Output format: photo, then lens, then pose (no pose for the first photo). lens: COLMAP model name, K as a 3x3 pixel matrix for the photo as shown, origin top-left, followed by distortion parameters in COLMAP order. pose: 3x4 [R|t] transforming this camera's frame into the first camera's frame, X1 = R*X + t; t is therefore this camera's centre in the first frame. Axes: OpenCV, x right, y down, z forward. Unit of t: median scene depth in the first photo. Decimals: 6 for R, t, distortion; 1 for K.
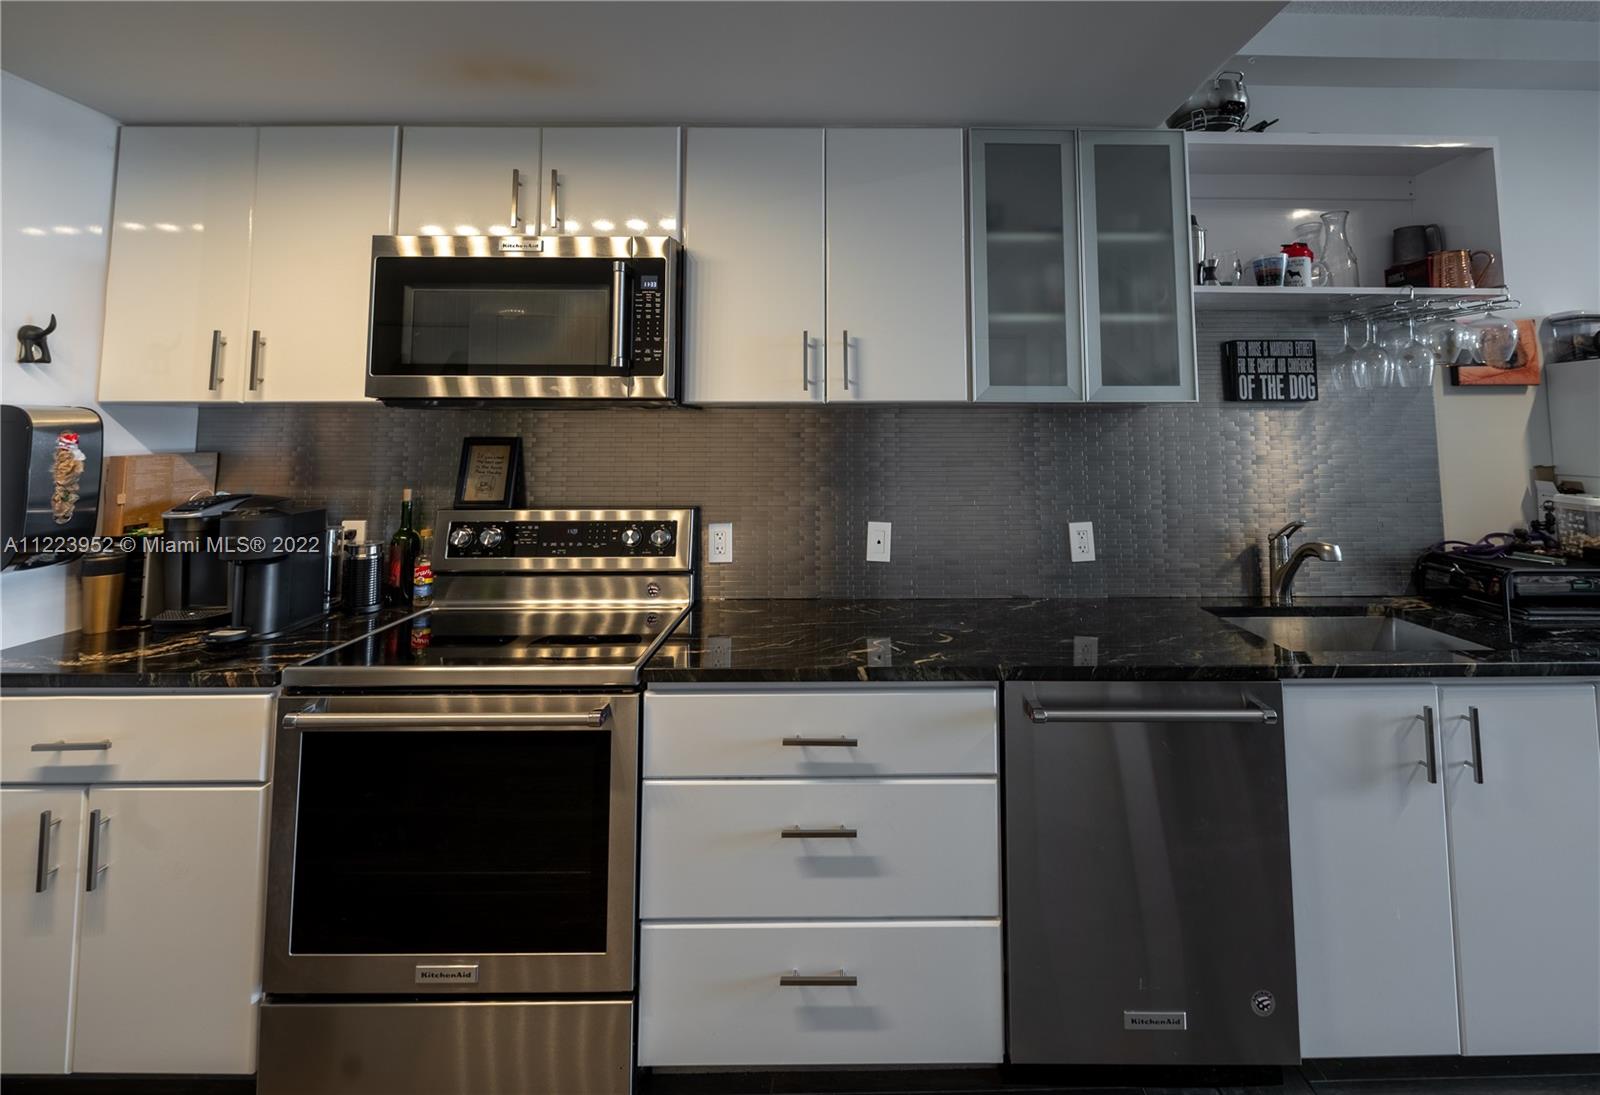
lens RADIAL K [[767.7, 0, 801.7], [0, 767.7, 375.8], [0, 0, 1]] dist [-0.002988, -0.000036]
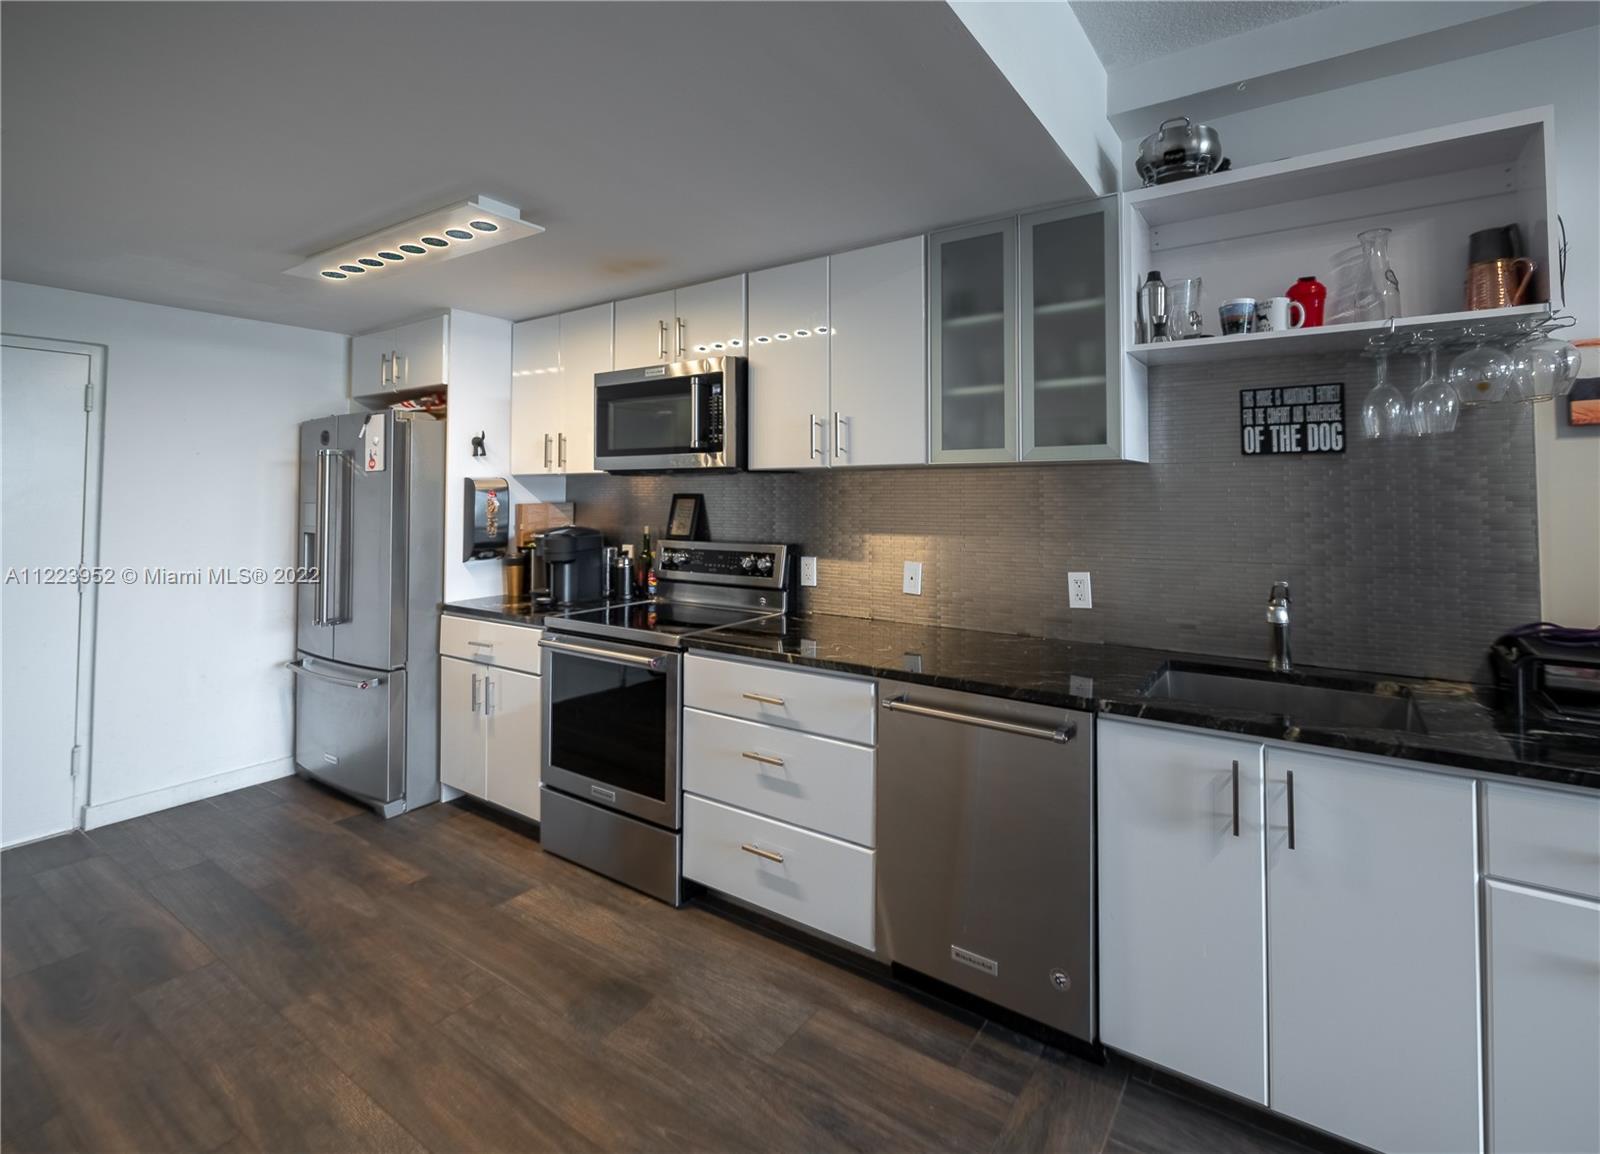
lens RADIAL K [[757.1, 0, 800.6], [0, 757.1, 477.1], [0, 0, 1]] dist [0.002382, -0.000087]
pose [[0.809042, -0.013823, -0.587589, 0.747367], [0.047161, 0.998027, 0.041457, -0.004540], [0.585856, -0.061251, 0.808097, -0.085778]]
